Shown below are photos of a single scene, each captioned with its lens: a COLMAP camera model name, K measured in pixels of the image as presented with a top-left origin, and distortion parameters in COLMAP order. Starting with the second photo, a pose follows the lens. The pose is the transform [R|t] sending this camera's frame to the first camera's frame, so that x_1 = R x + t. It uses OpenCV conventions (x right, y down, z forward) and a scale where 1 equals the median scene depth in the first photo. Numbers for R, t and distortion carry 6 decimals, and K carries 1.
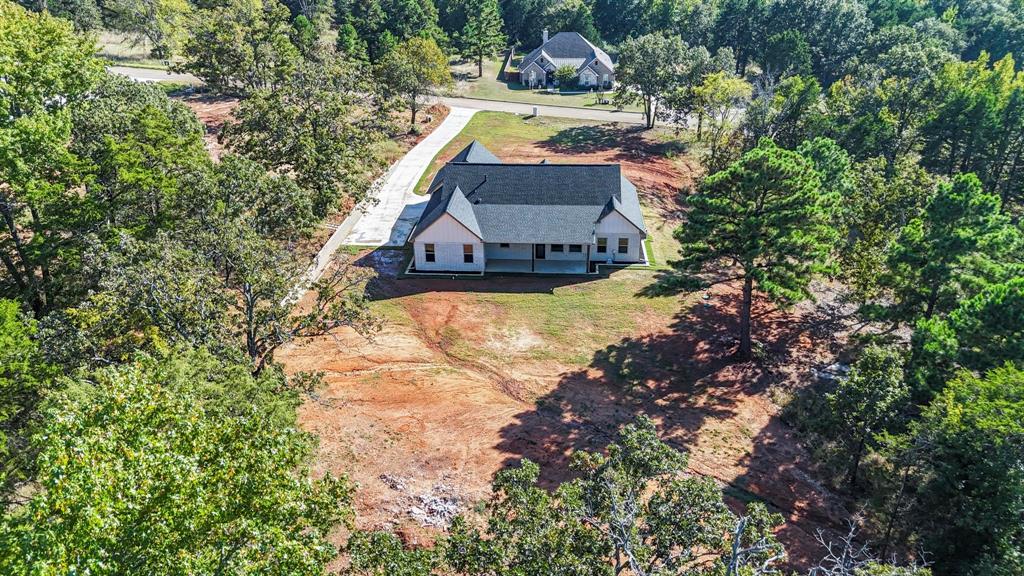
lens RADIAL K [[744.7, 0, 512.0], [0, 744.7, 288.0], [0, 0, 1]] dist [0.060643, -0.069335]
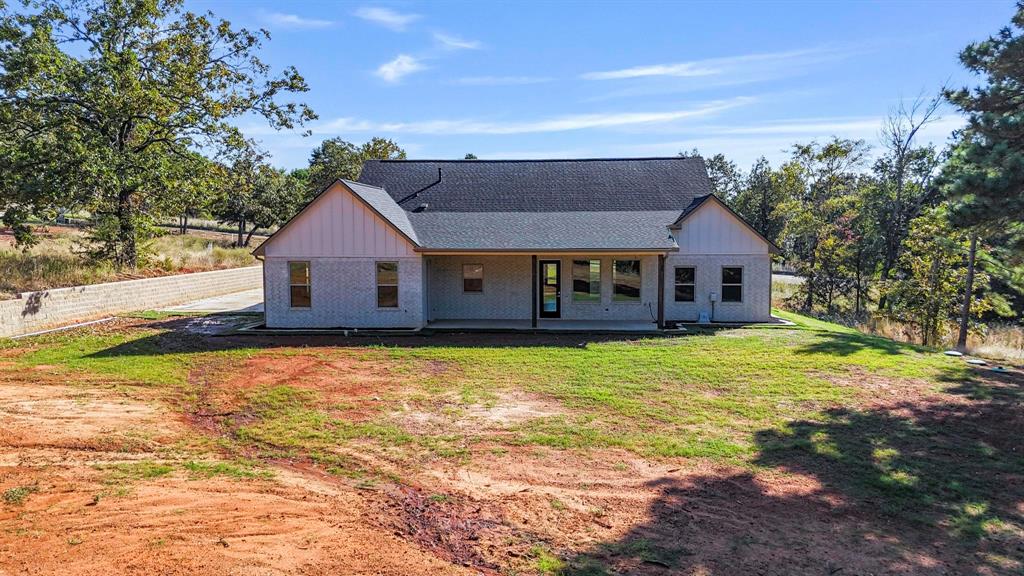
lens RADIAL K [[744.7, 0, 512.0], [0, 744.7, 288.0], [0, 0, 1]] dist [0.060643, -0.069335]
pose [[0.999978, 0.006593, 0.000817, 0.017601], [-0.005818, 0.928464, -0.371376, 0.141819], [-0.003207, 0.371363, 0.928482, 0.708871]]
